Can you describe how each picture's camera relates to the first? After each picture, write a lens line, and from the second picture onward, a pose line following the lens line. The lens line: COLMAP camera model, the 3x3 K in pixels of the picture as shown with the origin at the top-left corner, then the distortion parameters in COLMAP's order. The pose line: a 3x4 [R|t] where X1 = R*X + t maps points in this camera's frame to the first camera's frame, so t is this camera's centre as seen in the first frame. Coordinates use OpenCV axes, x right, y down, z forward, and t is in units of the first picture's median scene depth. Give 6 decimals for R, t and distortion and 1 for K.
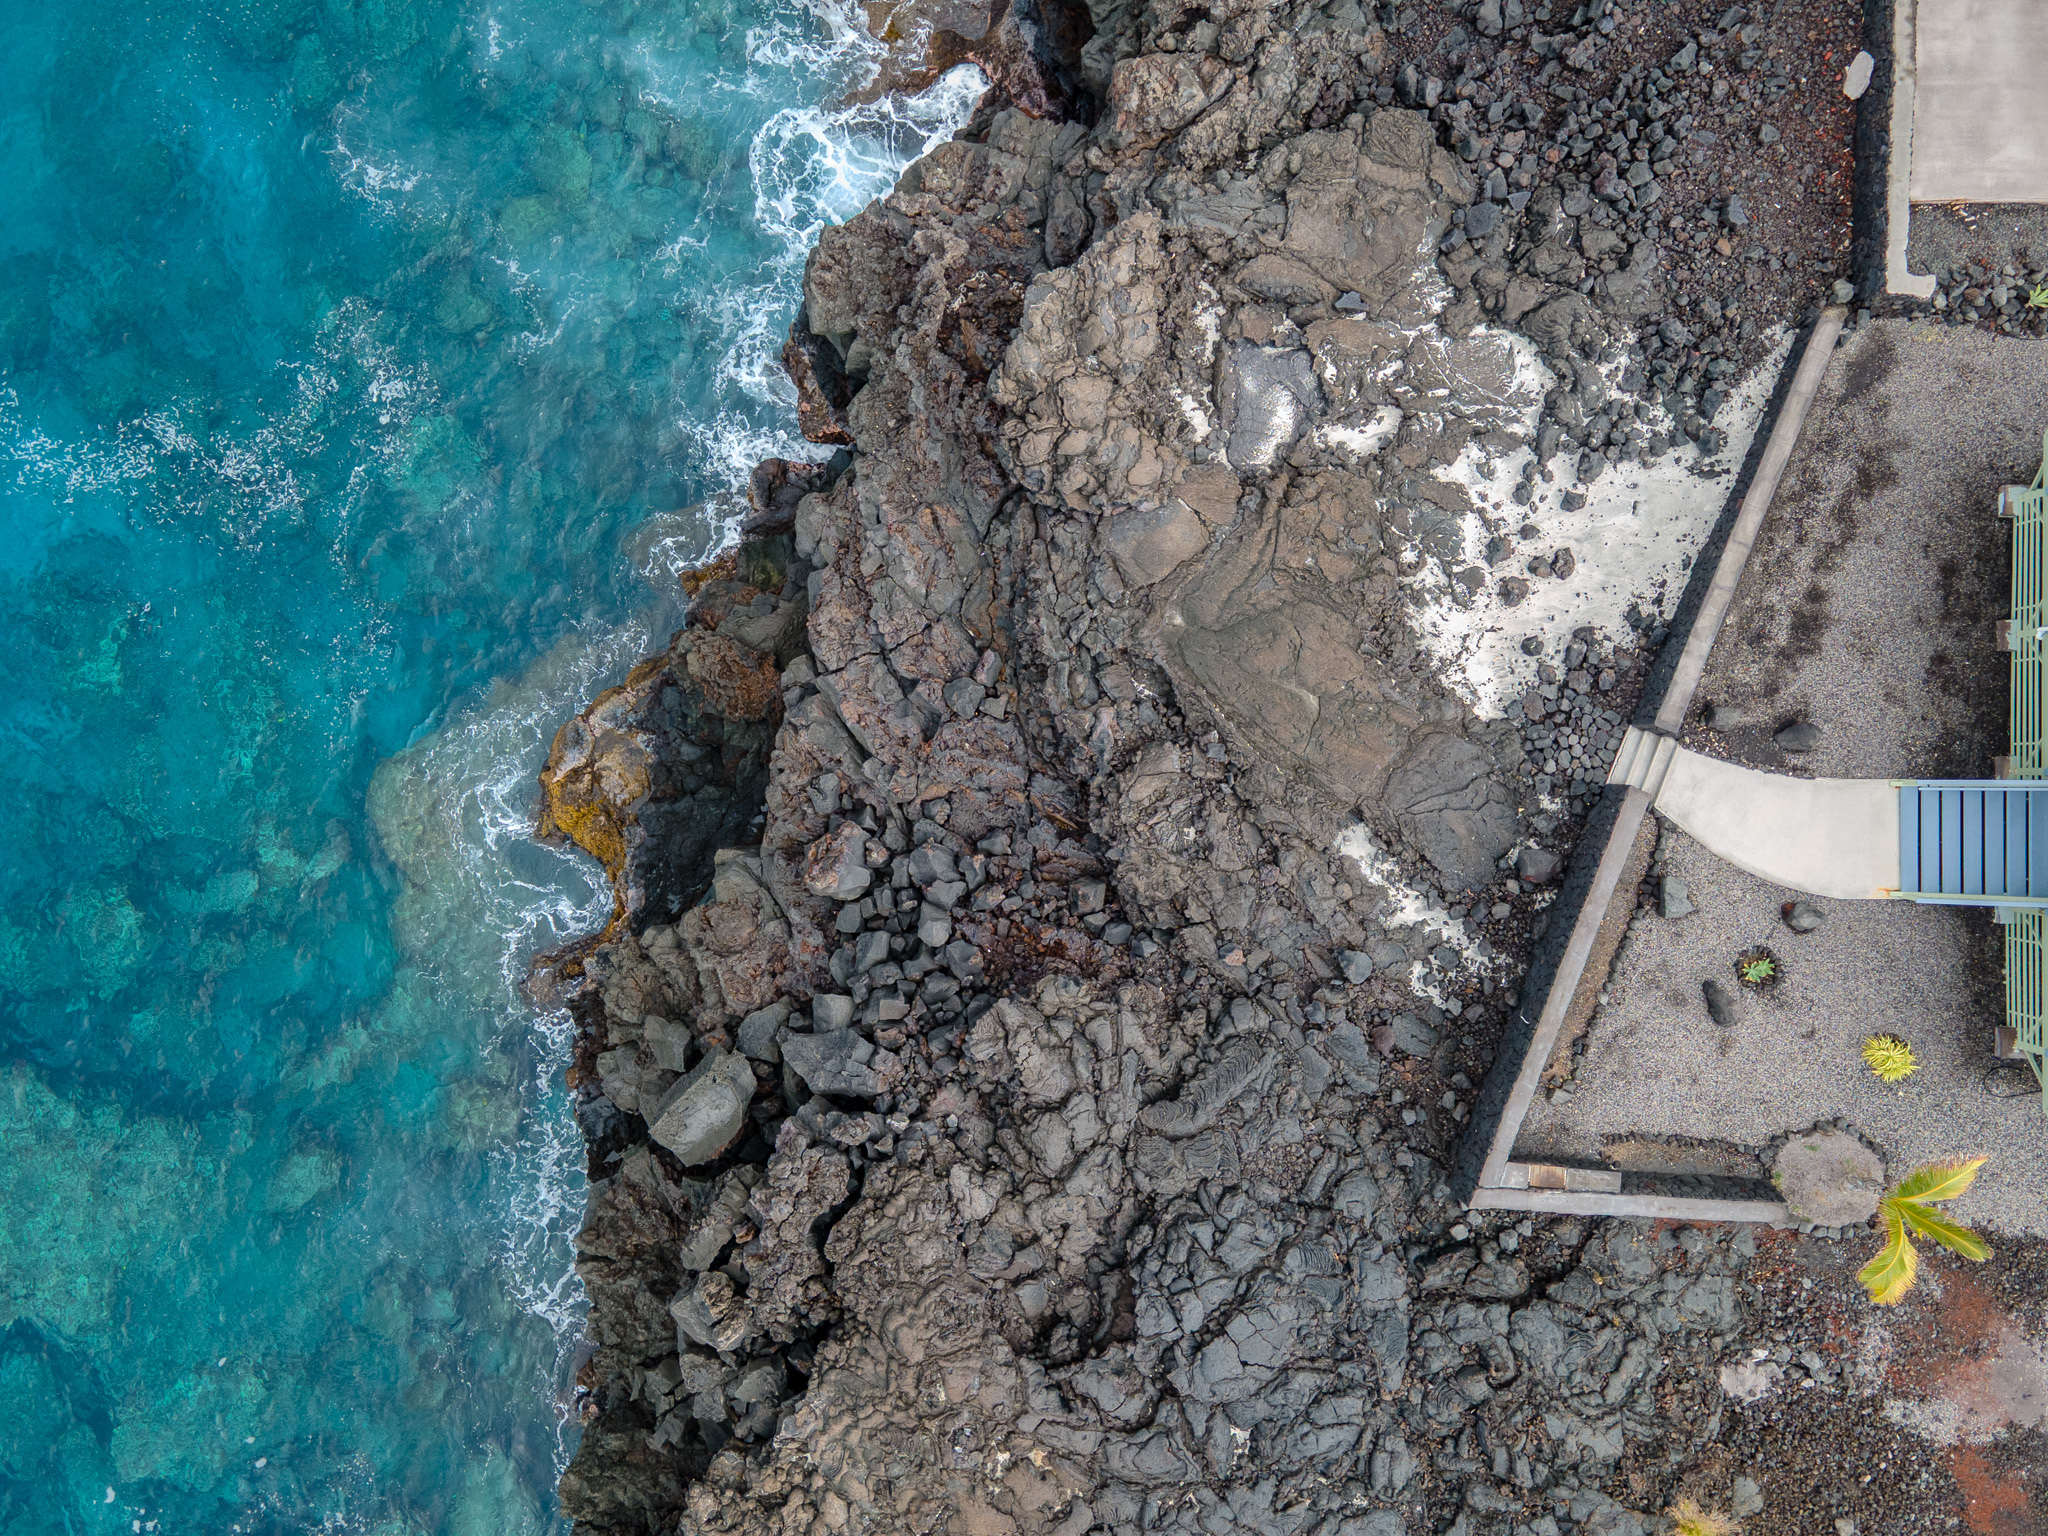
lens RADIAL K [[1466.7, 0, 1017.5], [0, 1466.7, 763.5], [0, 0, 1]] dist [0.035361, 0.009801]
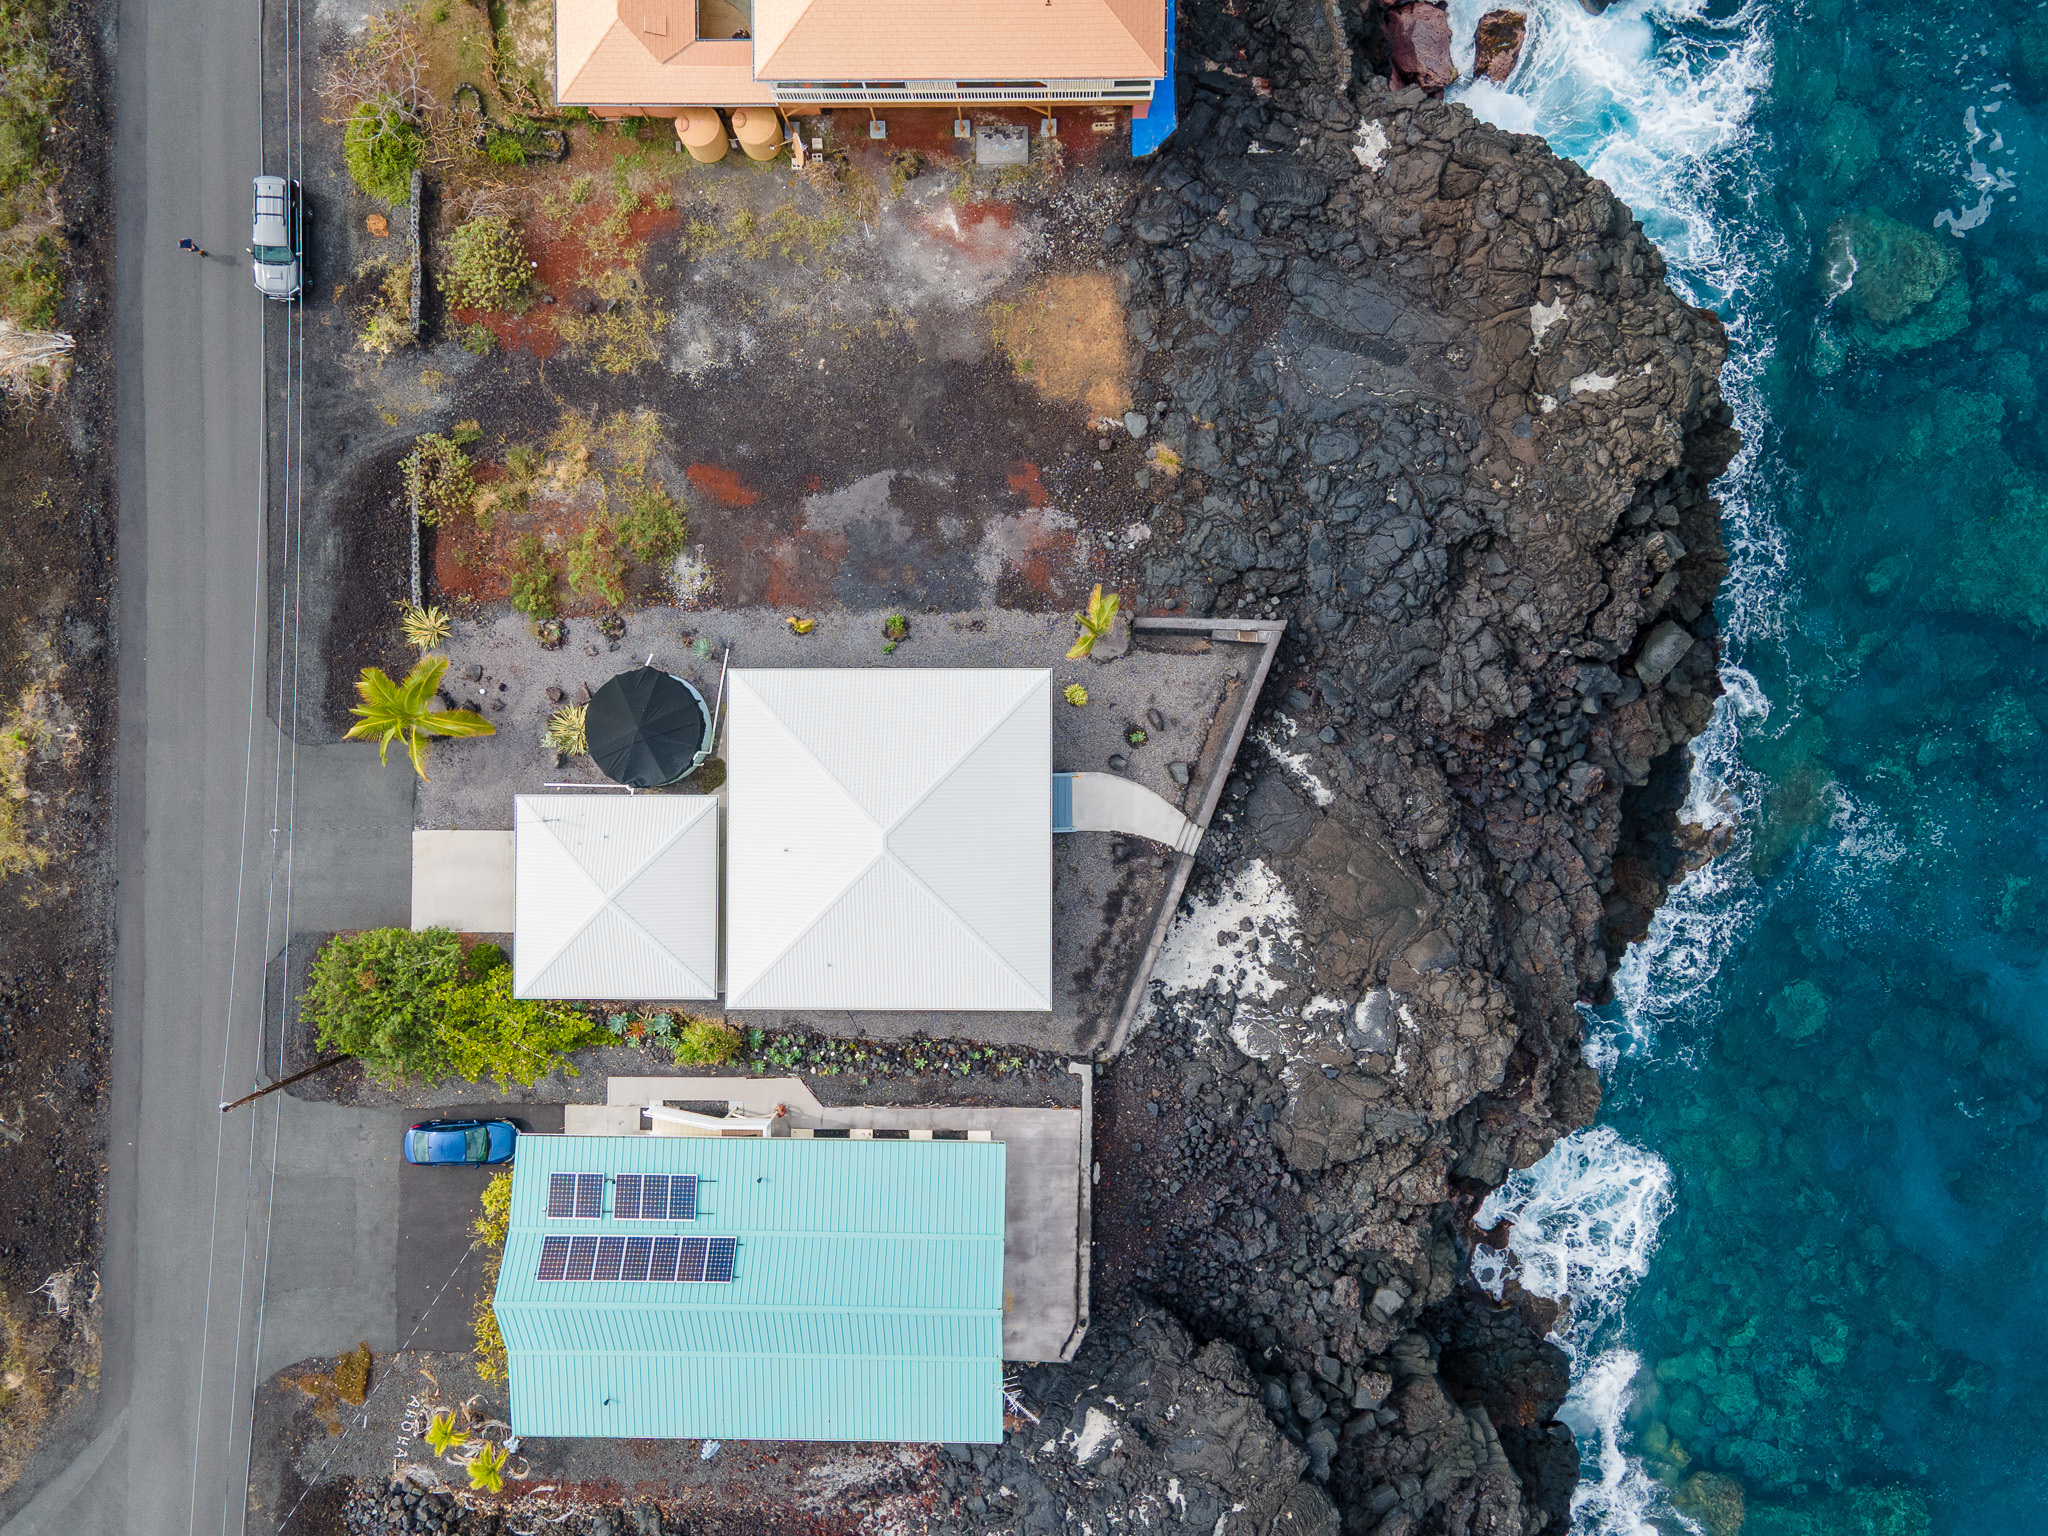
lens RADIAL K [[1466.7, 0, 1017.8], [0, 1466.7, 768.6], [0, 0, 1]] dist [0.035361, 0.009801]
pose [[-0.998105, 0.000713, 0.061524, 0.521461], [-0.000876, -0.999996, -0.002630, 0.097750], [0.061522, -0.002679, 0.998102, -0.981436]]
